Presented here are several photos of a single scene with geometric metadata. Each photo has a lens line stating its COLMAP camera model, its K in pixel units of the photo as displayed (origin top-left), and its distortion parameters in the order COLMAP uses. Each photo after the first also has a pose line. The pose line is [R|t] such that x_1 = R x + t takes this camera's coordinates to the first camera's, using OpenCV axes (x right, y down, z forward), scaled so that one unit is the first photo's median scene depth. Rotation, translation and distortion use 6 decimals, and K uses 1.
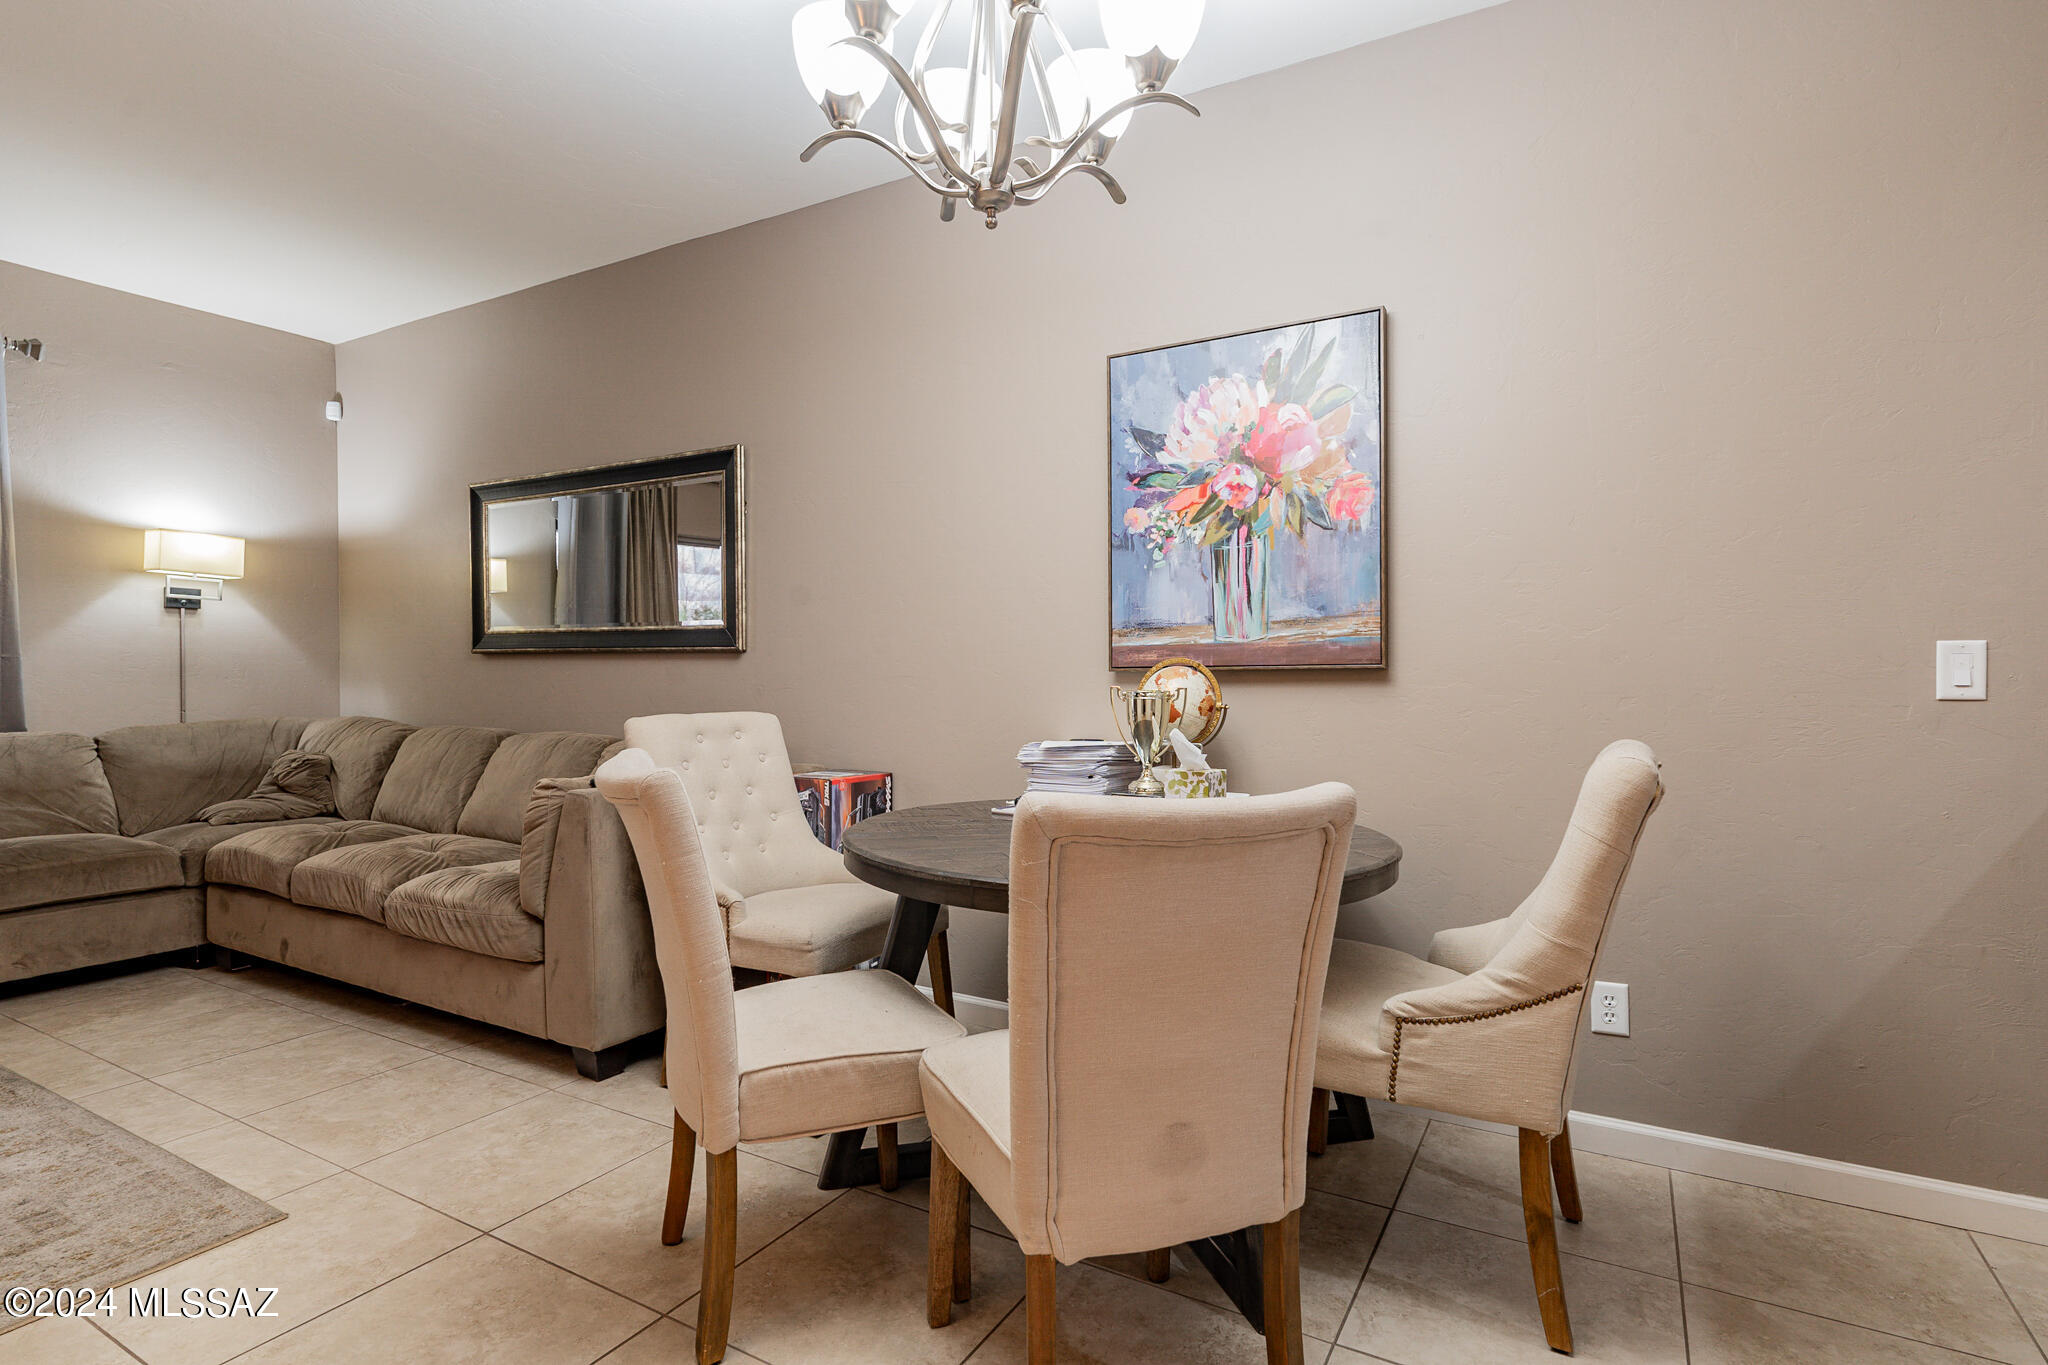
lens RADIAL K [[1019.9, 0, 1024.0], [0, 1019.9, 682.5], [0, 0, 1]] dist [-0.001984, 0.000350]
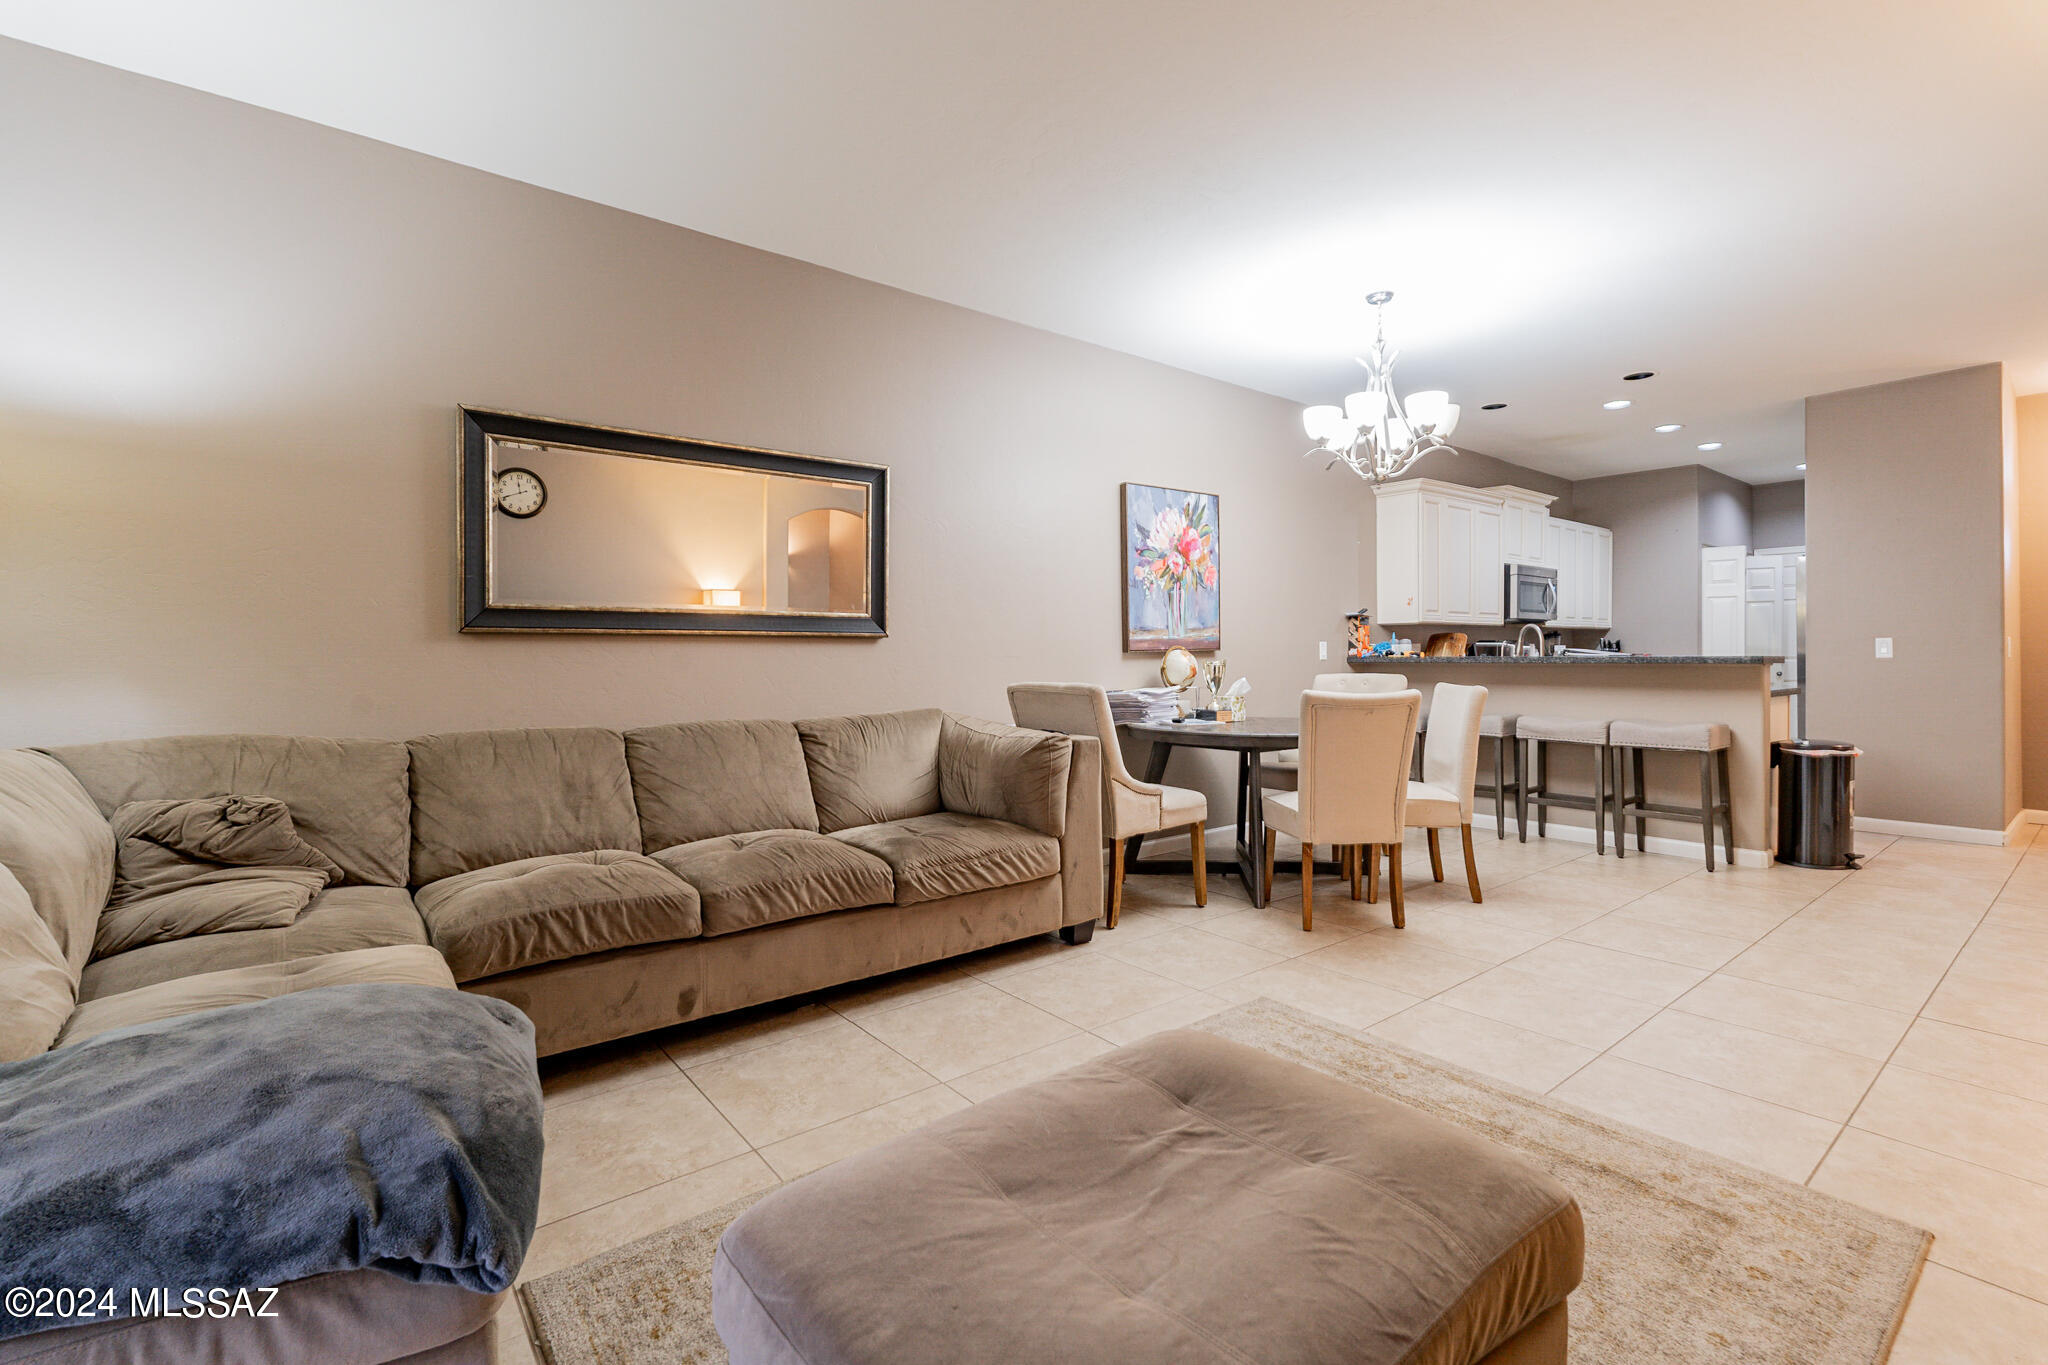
lens RADIAL K [[895.4, 0, 1032.7], [0, 895.4, 653.4], [0, 0, 1]] dist [-0.000003, -0.000133]
pose [[0.371384, -0.004260, 0.928470, -1.530415], [0.014086, 0.999900, -0.001046, -0.010765], [-0.928373, 0.013467, 0.371406, 0.575051]]
